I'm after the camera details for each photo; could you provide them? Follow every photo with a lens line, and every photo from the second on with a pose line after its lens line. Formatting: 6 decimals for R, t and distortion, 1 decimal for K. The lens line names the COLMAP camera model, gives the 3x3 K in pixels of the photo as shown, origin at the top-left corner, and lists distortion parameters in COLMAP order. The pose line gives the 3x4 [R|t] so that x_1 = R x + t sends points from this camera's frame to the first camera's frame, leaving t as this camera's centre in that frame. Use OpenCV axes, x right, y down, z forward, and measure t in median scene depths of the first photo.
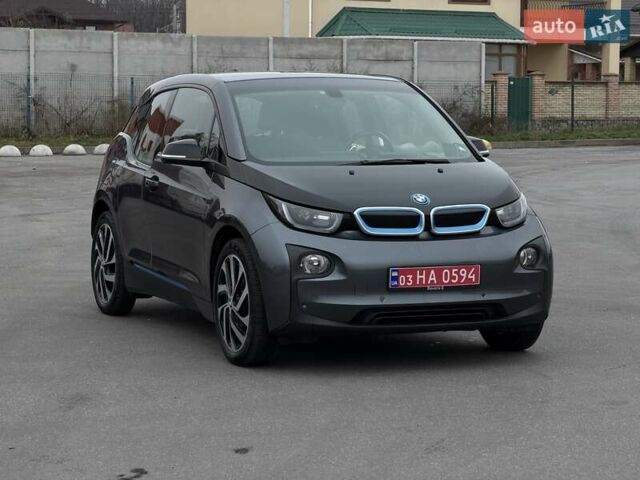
lens RADIAL K [[1998.1, 0, 320.0], [0, 1998.1, 240.0], [0, 0, 1]] dist [0.181489, 1.184408]
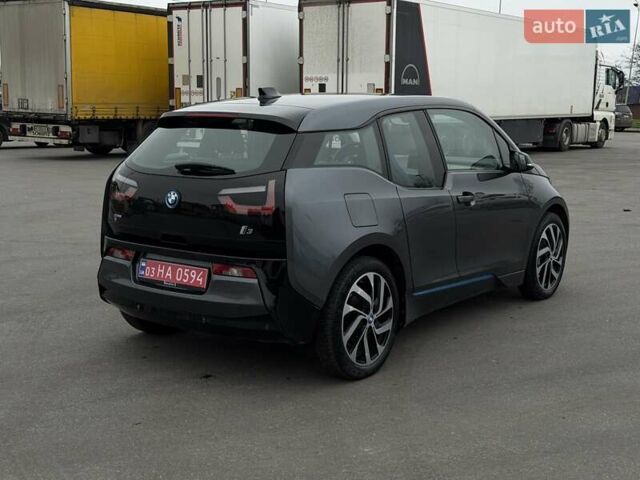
lens RADIAL K [[906.0, 0, 320.0], [0, 906.0, 240.0], [0, 0, 1]] dist [0.122754, 0.016238]
pose [[-0.533977, -0.134056, 0.834804, -0.513039], [0.058047, 0.979208, 0.194374, -0.120690], [-0.843504, 0.152250, -0.515094, 1.503226]]
